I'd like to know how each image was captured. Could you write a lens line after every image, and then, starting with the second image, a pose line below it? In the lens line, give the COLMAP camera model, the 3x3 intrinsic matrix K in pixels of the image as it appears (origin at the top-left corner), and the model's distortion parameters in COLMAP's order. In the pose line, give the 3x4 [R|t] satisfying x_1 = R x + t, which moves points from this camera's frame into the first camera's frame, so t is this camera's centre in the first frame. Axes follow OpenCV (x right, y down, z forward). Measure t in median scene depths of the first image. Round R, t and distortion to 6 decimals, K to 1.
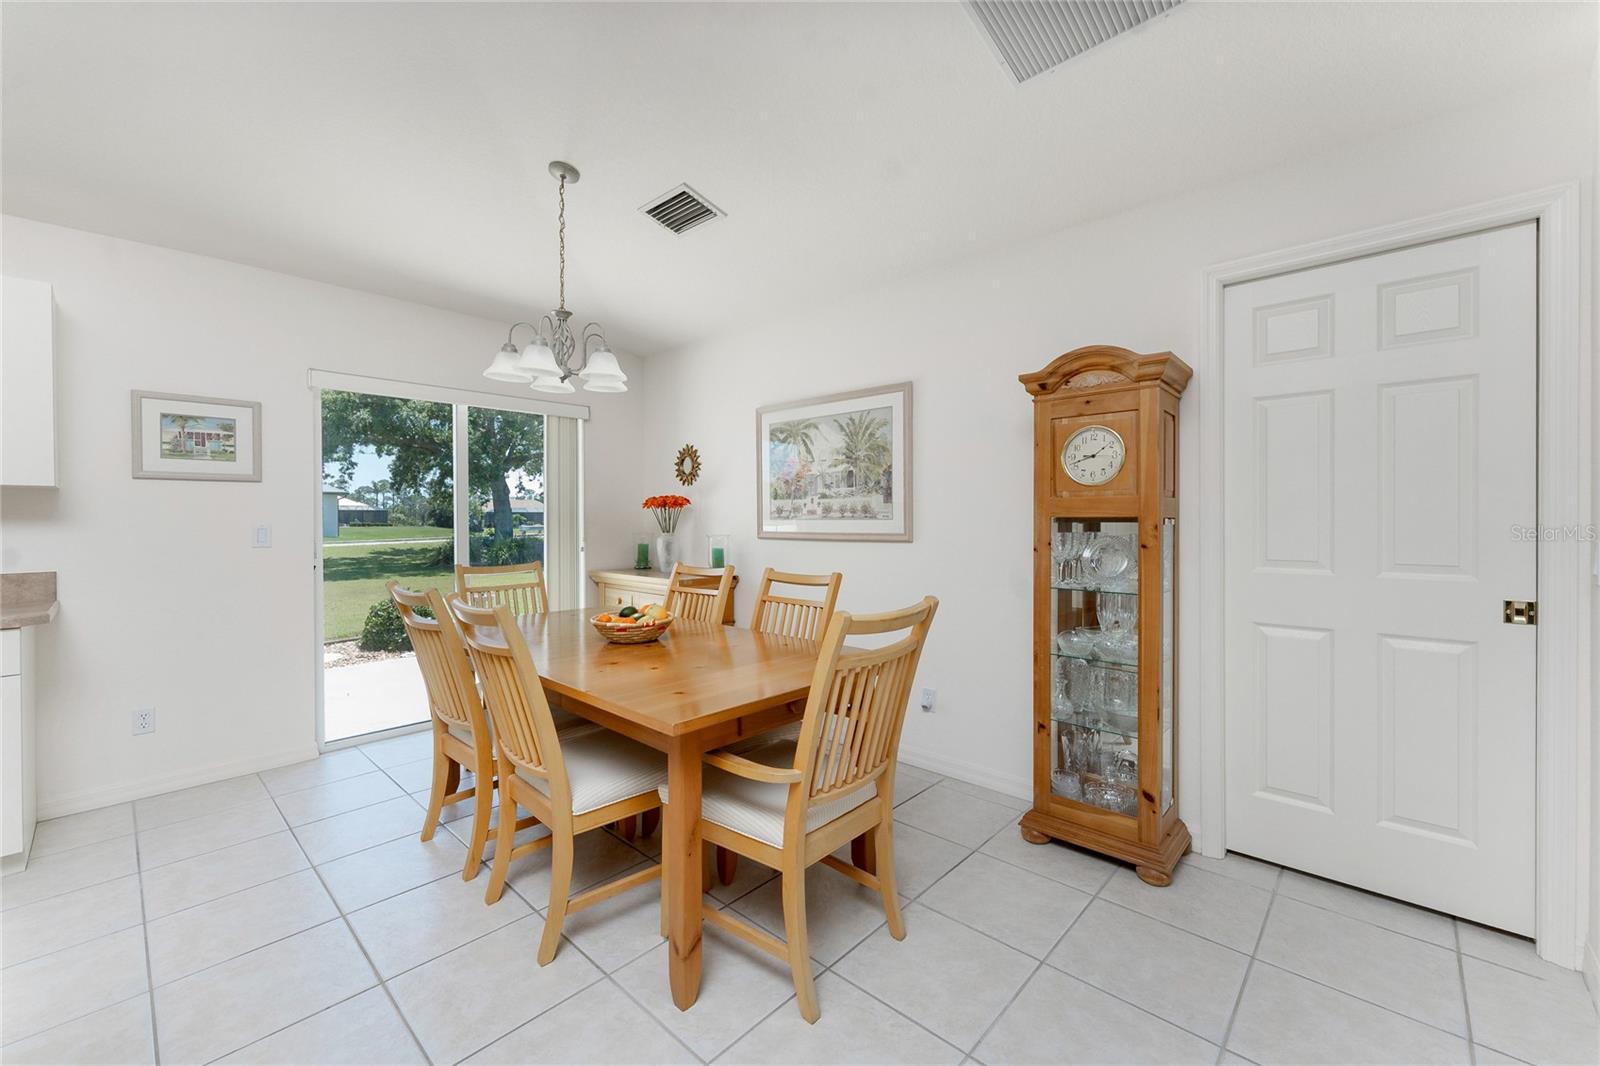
lens RADIAL K [[646.3, 0, 794.0], [0, 646.3, 525.6], [0, 0, 1]] dist [0.007241, -0.001000]
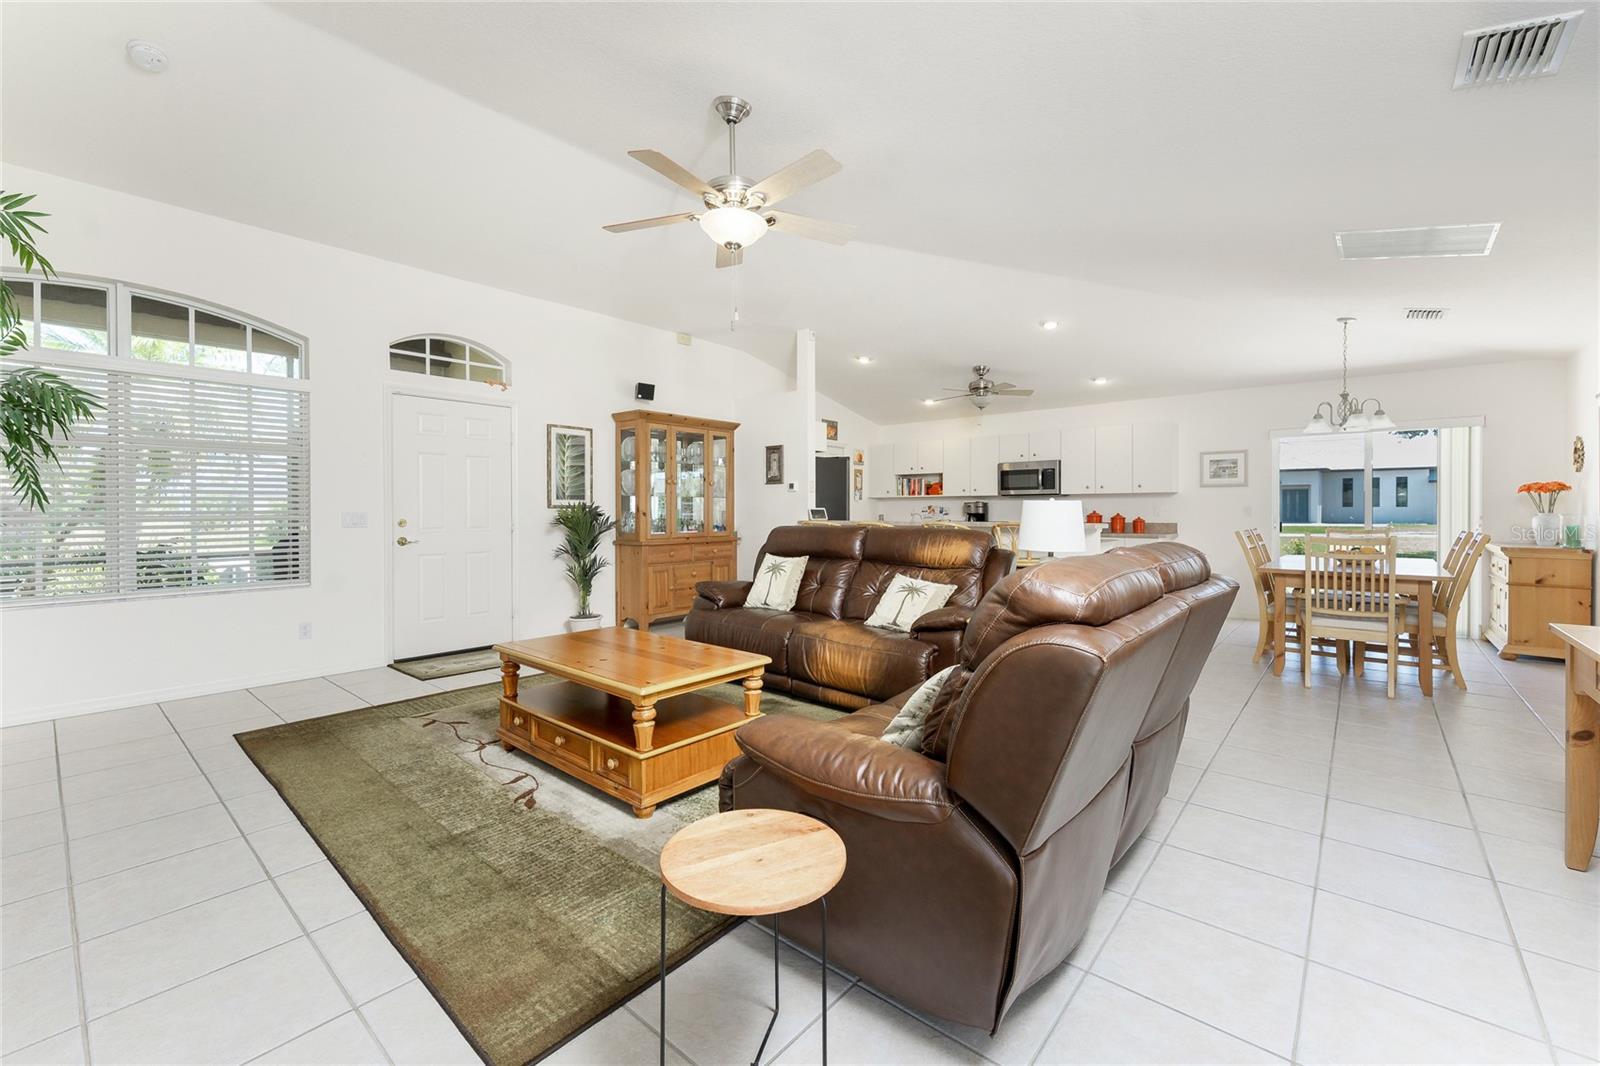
lens RADIAL K [[646.3, 0, 795.1], [0, 646.3, 509.6], [0, 0, 1]] dist [0.007241, -0.001000]
pose [[0.037292, 0.001730, -0.999303, 1.276755], [-0.007391, 0.999972, 0.001455, 0.018671], [0.999277, 0.007332, 0.037304, -0.586935]]
